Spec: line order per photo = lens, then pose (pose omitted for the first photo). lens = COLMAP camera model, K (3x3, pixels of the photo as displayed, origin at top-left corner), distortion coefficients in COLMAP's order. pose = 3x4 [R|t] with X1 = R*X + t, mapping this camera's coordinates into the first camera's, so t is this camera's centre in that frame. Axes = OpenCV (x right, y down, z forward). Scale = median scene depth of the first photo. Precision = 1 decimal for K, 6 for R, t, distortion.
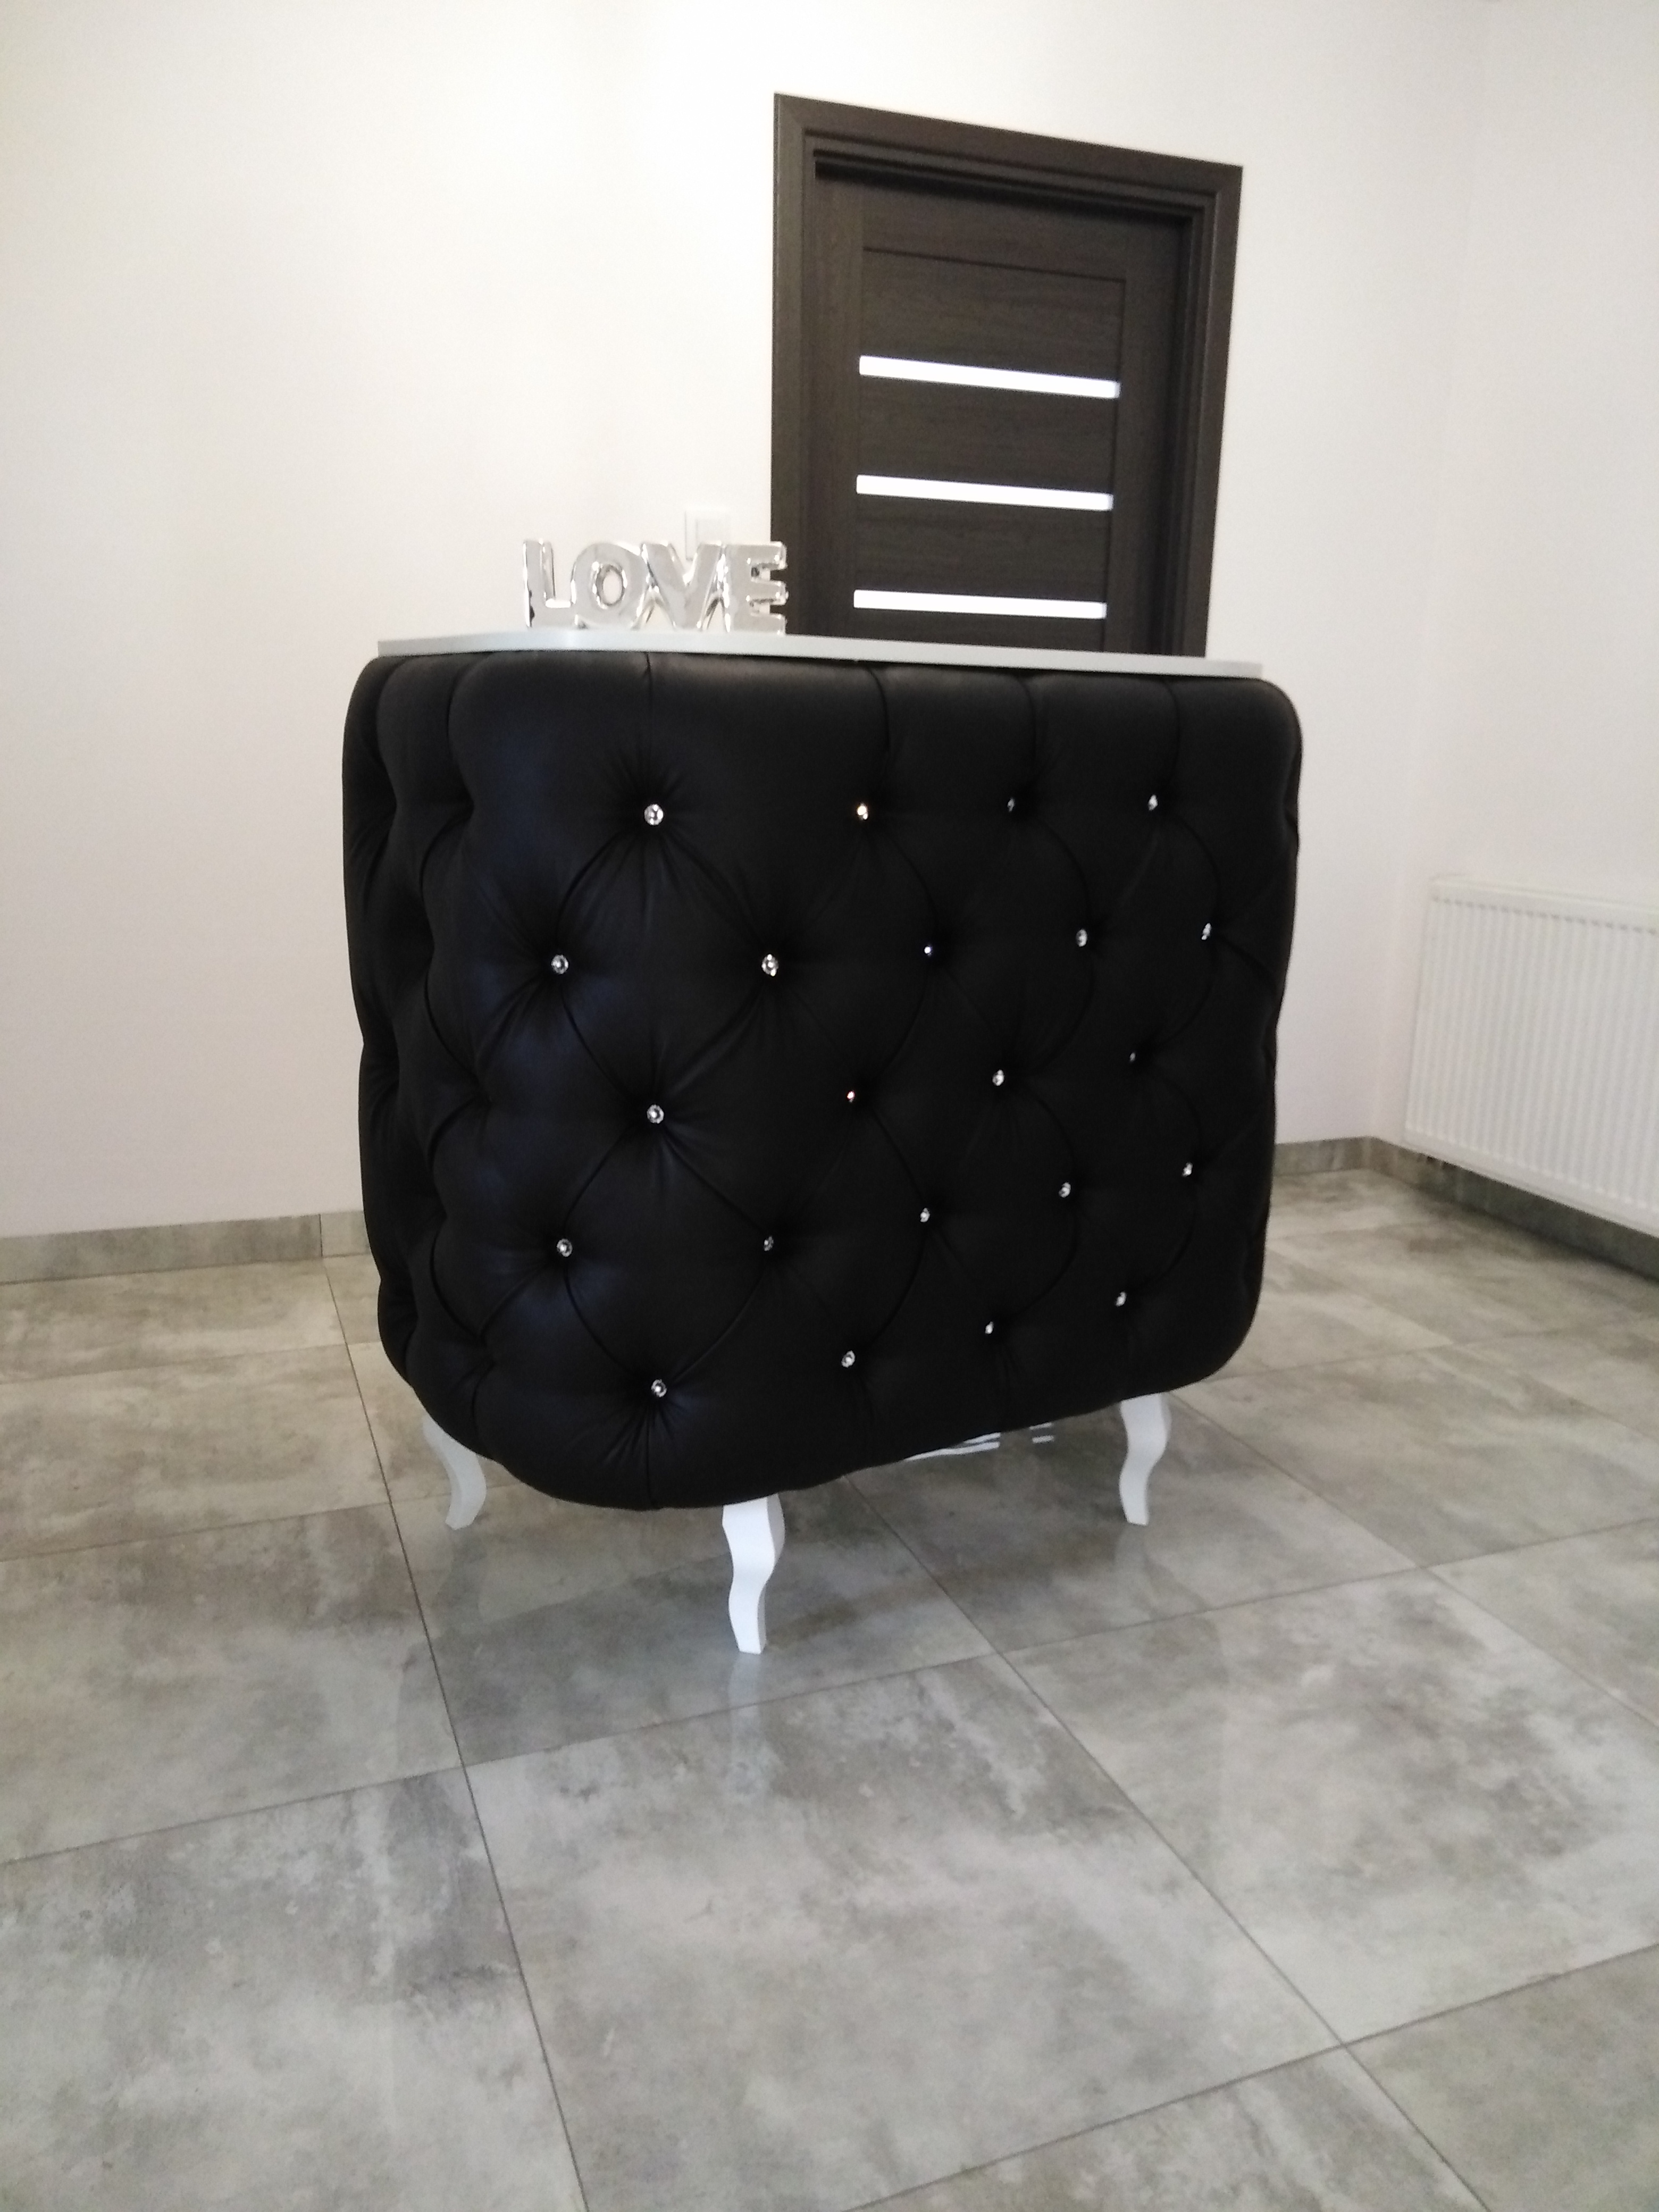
lens RADIAL K [[1650.1, 0, 837.3], [0, 1650.1, 1094.1], [0, 0, 1]] dist [0.019216, -0.002826]
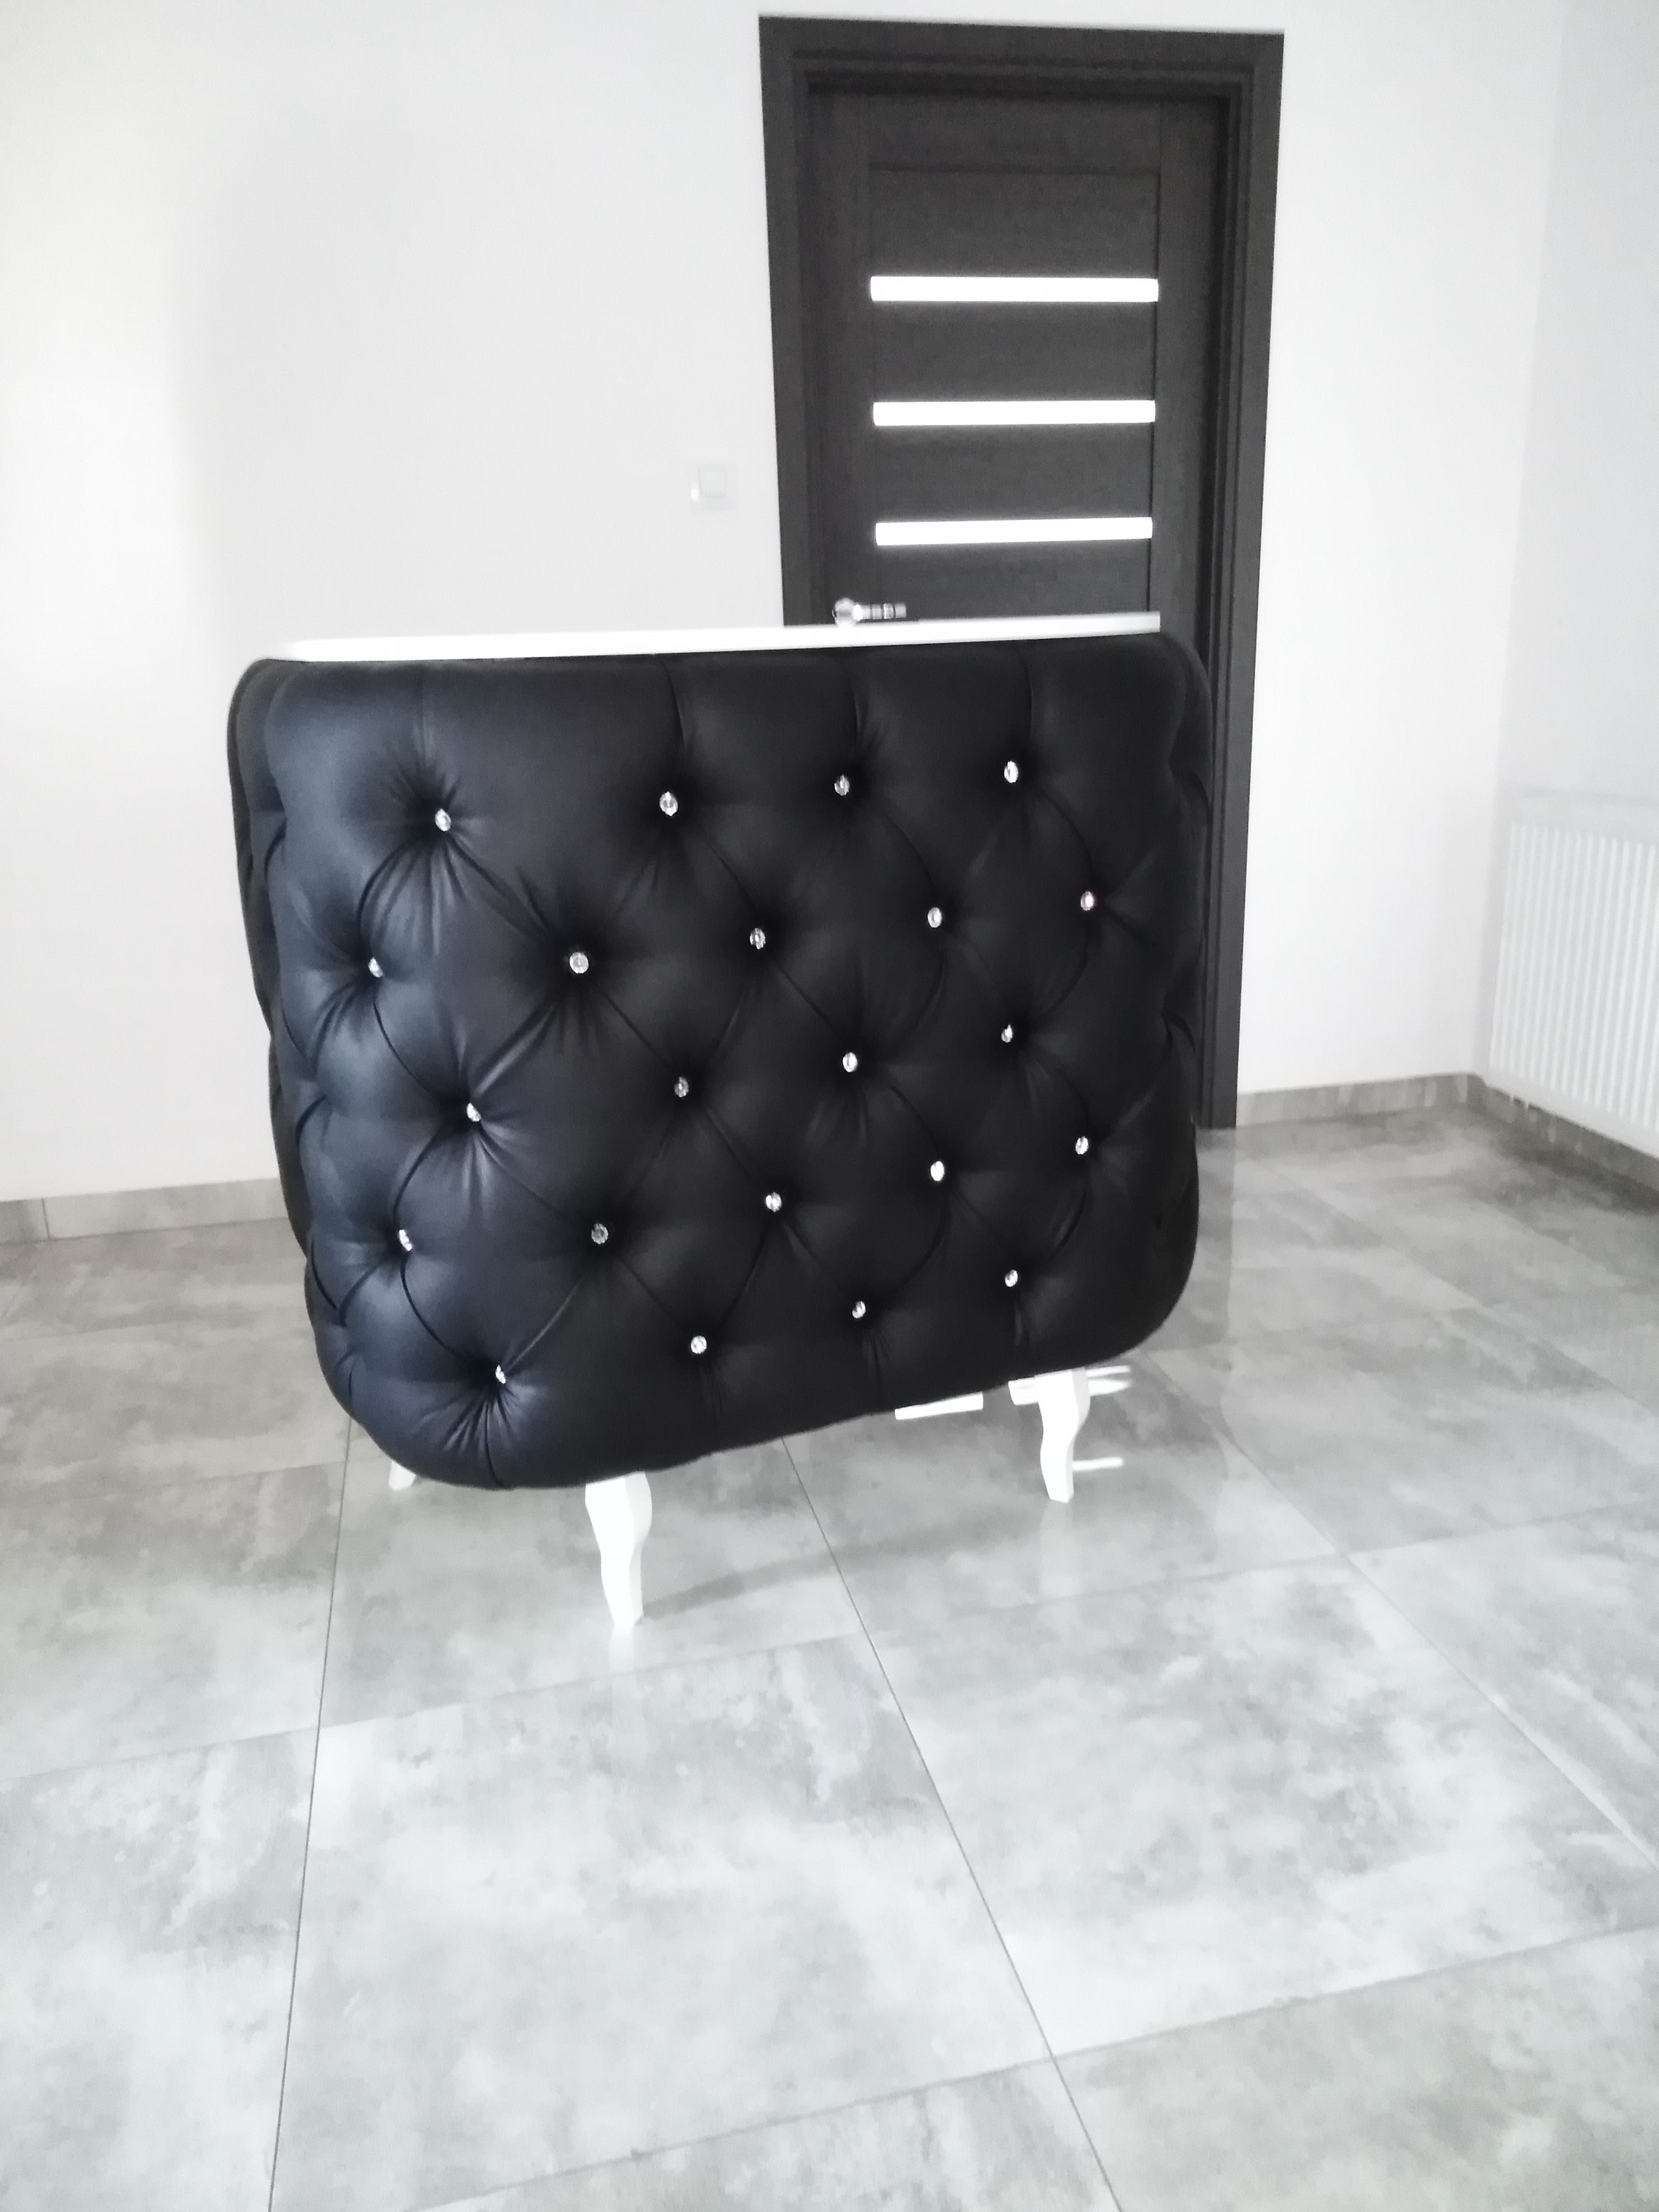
lens RADIAL K [[1650.1, 0, 841.1], [0, 1650.1, 1107.3], [0, 0, 1]] dist [0.019216, -0.002826]
pose [[0.988381, -0.009551, -0.151694, 0.261577], [0.019258, 0.997850, 0.062648, -0.049187], [0.150770, -0.064842, 0.986440, 0.026397]]
